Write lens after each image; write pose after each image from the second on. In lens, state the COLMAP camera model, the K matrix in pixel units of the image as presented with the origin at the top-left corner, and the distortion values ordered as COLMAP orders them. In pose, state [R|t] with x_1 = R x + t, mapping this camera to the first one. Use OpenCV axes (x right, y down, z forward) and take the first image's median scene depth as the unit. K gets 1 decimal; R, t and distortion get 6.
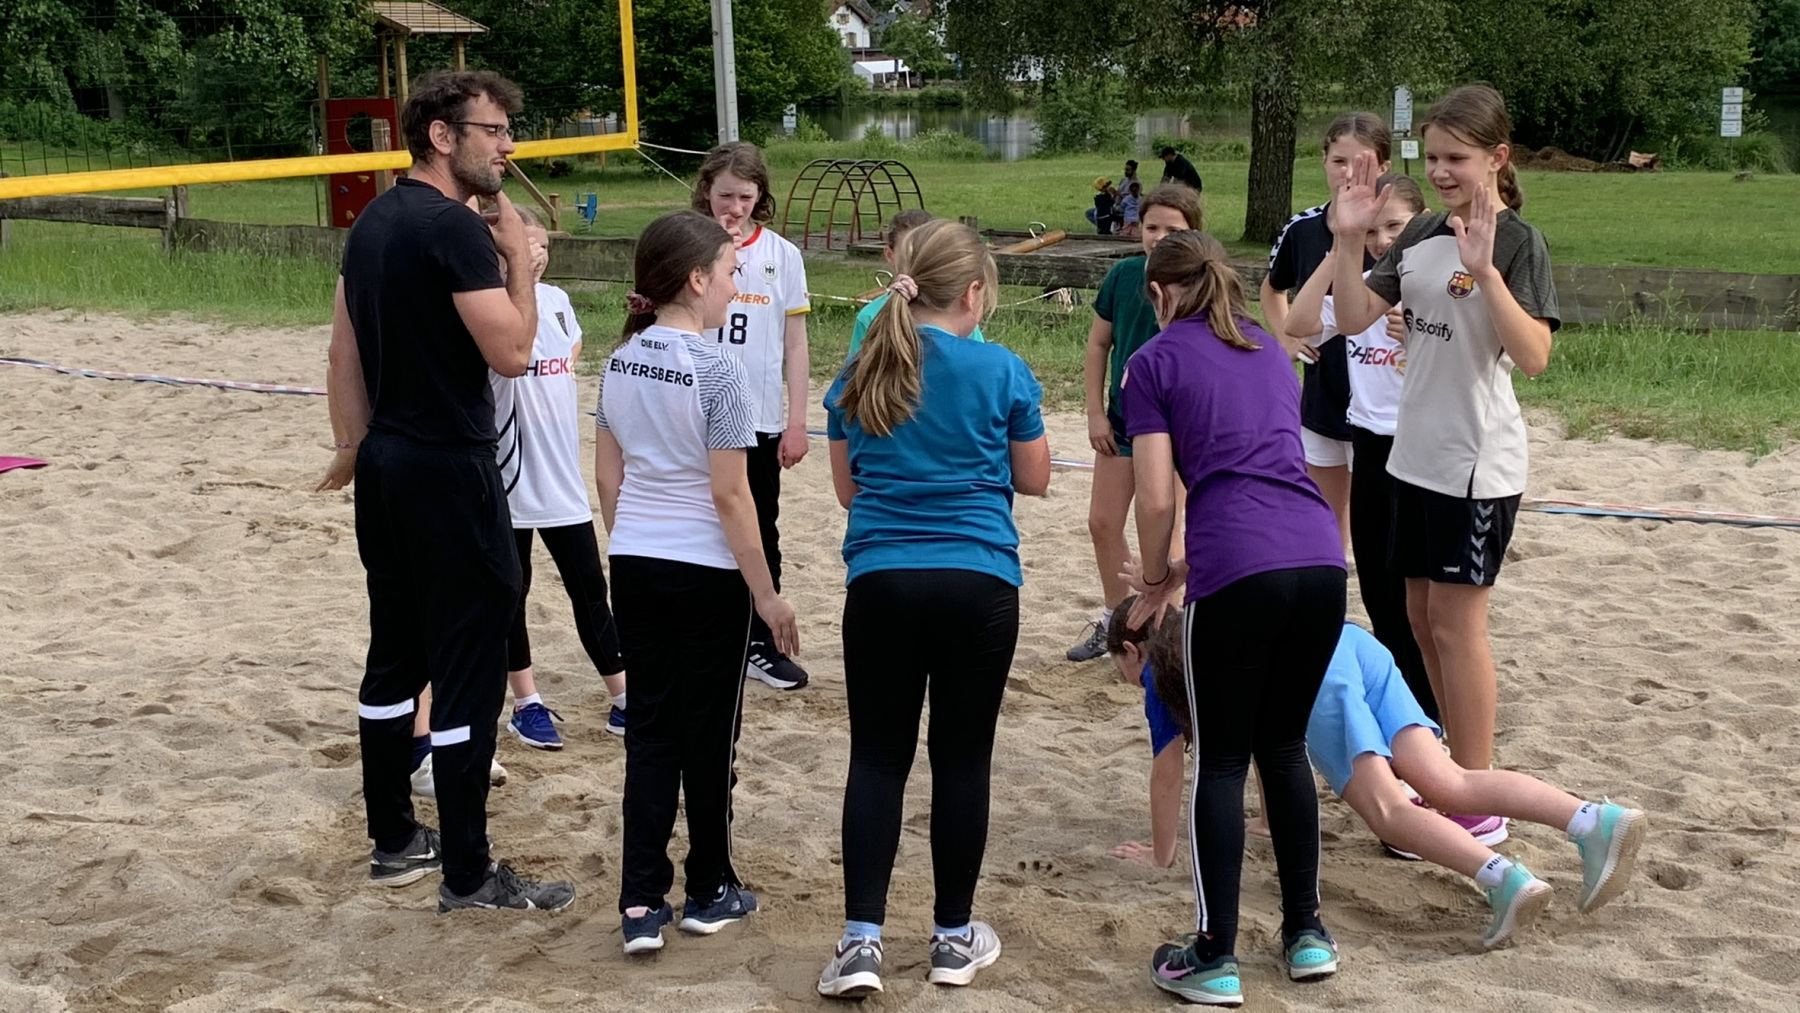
lens RADIAL K [[2648.7, 0, 899.2], [0, 2648.7, 519.5], [0, 0, 1]] dist [0.148203, 0.000000]
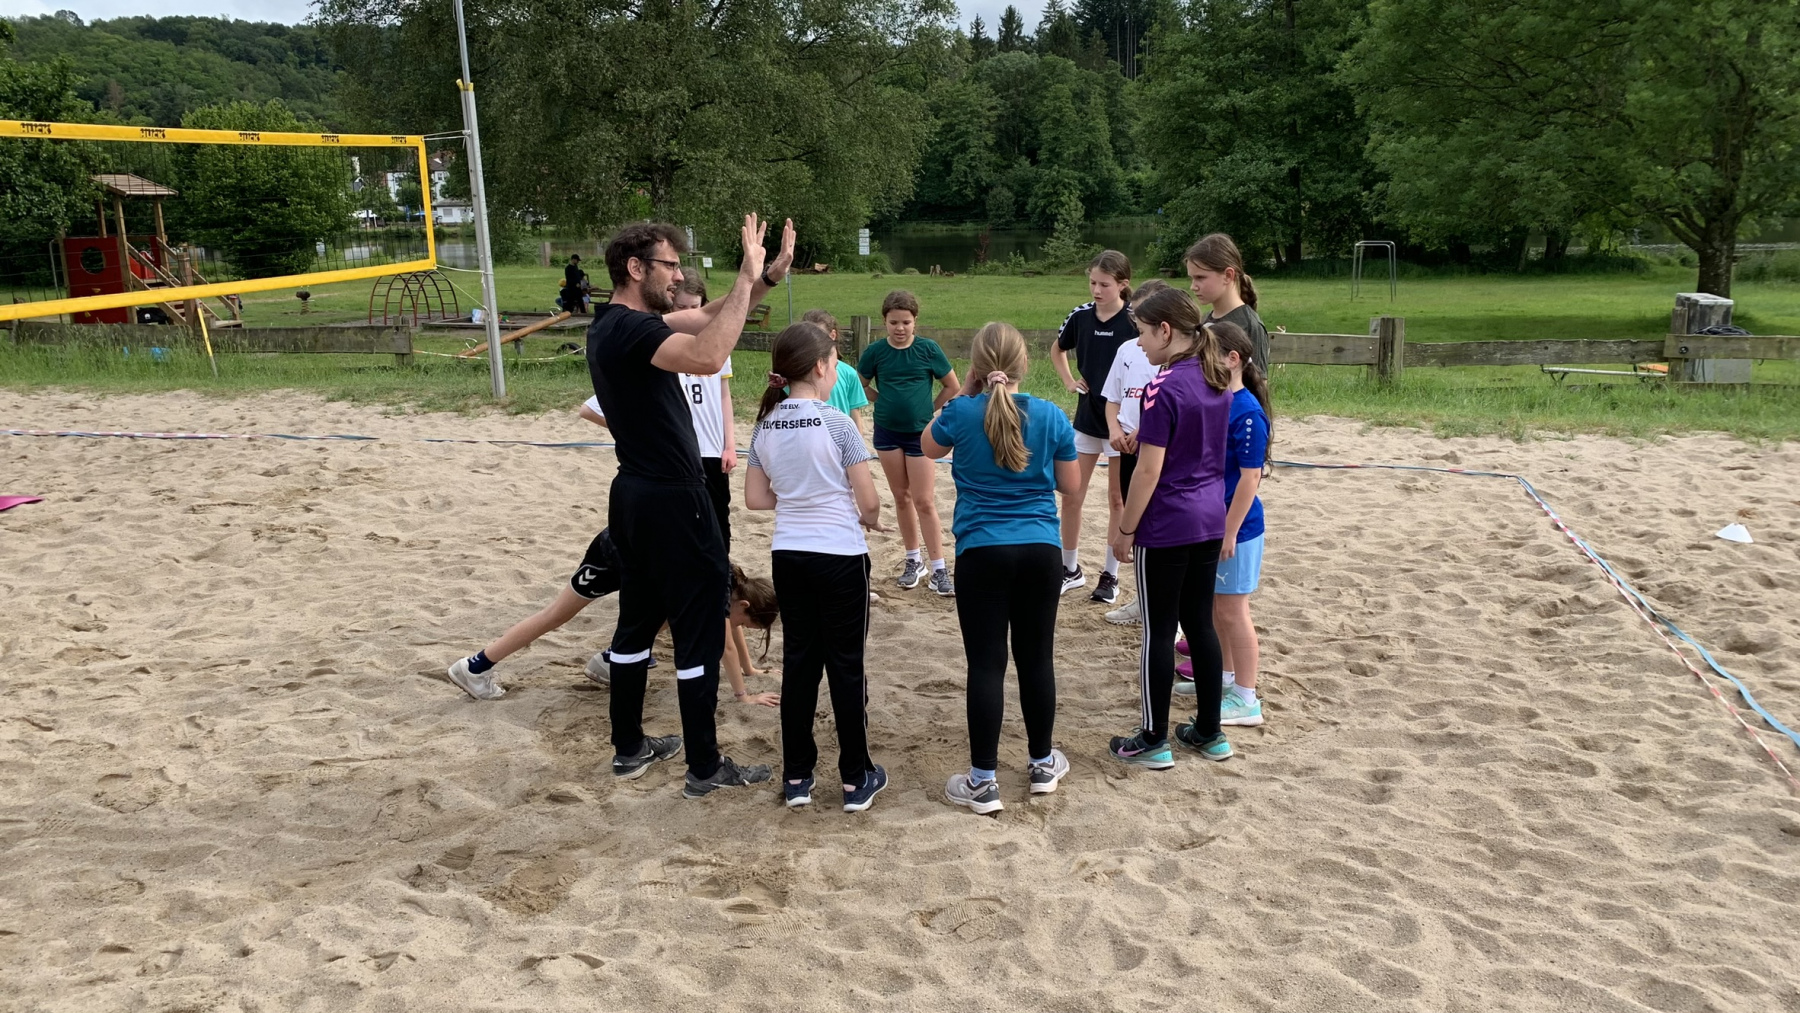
lens RADIAL K [[1424.3, 0, 906.1], [0, 1424.3, 514.7], [0, 0, 1]] dist [0.050327, -0.056900]
pose [[0.922210, -0.081446, 0.378016, -0.307908], [0.066825, 0.996426, 0.051660, -0.036028], [-0.380872, -0.022380, 0.924357, 0.194528]]
